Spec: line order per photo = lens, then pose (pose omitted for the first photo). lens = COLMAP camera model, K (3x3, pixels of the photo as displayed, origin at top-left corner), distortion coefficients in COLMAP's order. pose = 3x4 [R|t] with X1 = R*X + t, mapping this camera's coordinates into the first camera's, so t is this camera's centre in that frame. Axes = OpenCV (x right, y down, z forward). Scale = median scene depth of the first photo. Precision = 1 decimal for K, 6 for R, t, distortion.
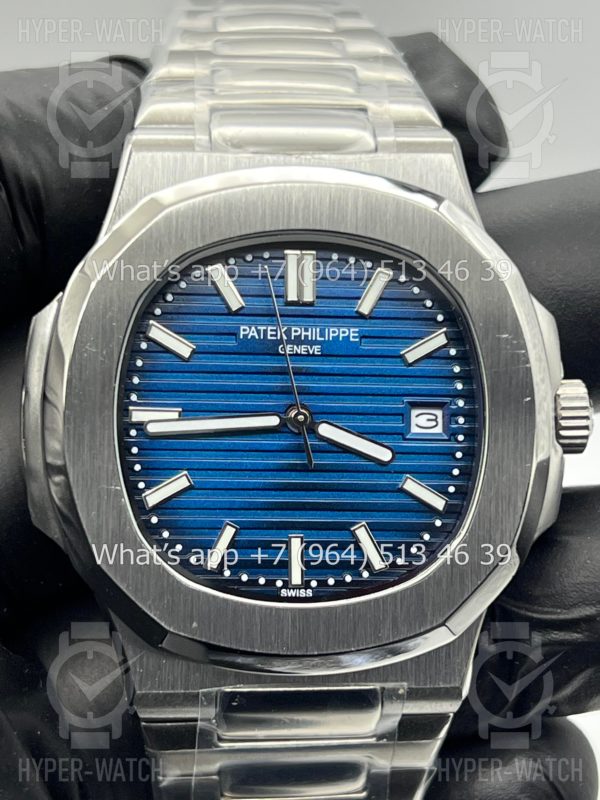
lens RADIAL K [[1939.7, 0, 296.3], [0, 1939.7, 398.3], [0, 0, 1]] dist [0.171358, 0.000000]
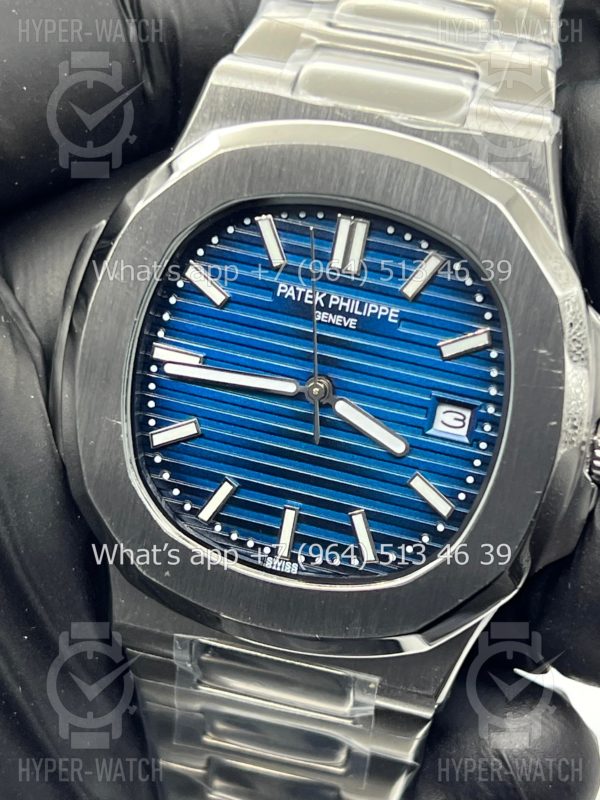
lens RADIAL K [[1939.7, 0, 300.7], [0, 1939.7, 405.4], [0, 0, 1]] dist [0.171358, 0.000000]
pose [[0.939783, 0.217112, -0.263952, 0.247642], [-0.184411, 0.972358, 0.143224, -0.117793], [0.287752, -0.085924, 0.953843, 0.081372]]
